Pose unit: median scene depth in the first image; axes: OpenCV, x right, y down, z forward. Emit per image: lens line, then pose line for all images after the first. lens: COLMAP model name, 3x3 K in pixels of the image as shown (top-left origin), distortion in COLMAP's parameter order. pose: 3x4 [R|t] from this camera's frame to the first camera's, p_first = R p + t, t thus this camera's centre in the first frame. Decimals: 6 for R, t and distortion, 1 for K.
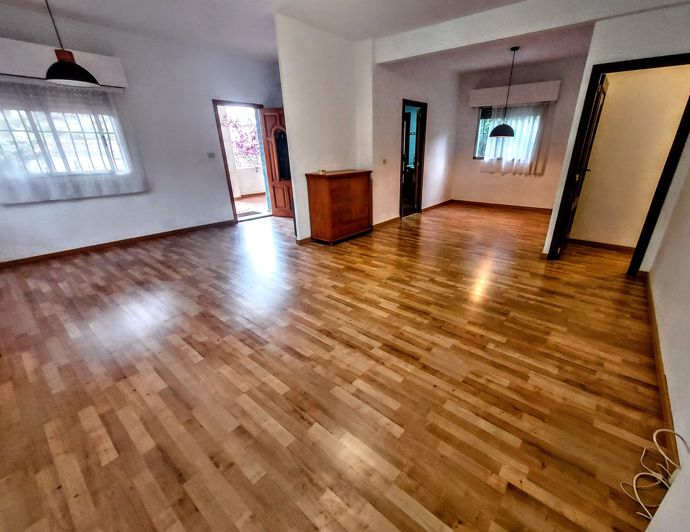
lens RADIAL K [[303.4, 0, 366.7], [0, 303.4, 269.4], [0, 0, 1]] dist [0.000672, 0.001356]
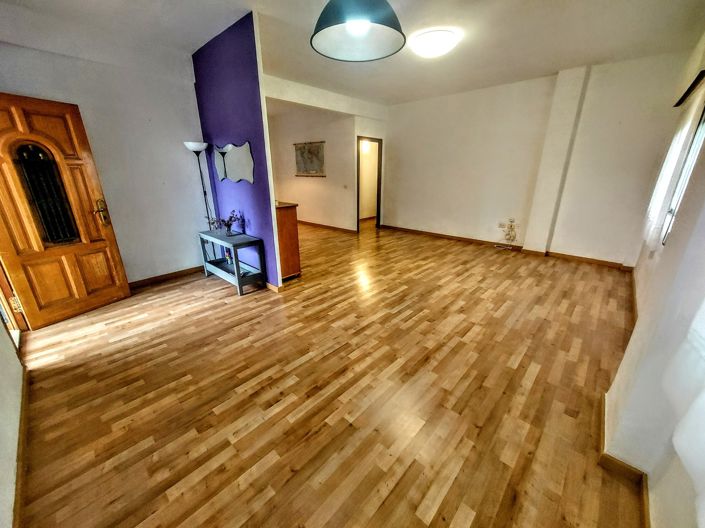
lens RADIAL K [[281.3, 0, 352.3], [0, 281.3, 265.4], [0, 0, 1]] dist [0.000910, -0.000173]
pose [[0.075136, -0.319626, 0.944560, -1.560544], [0.383704, 0.883571, 0.268466, -0.476021], [-0.920395, 0.342260, 0.189030, 1.122819]]
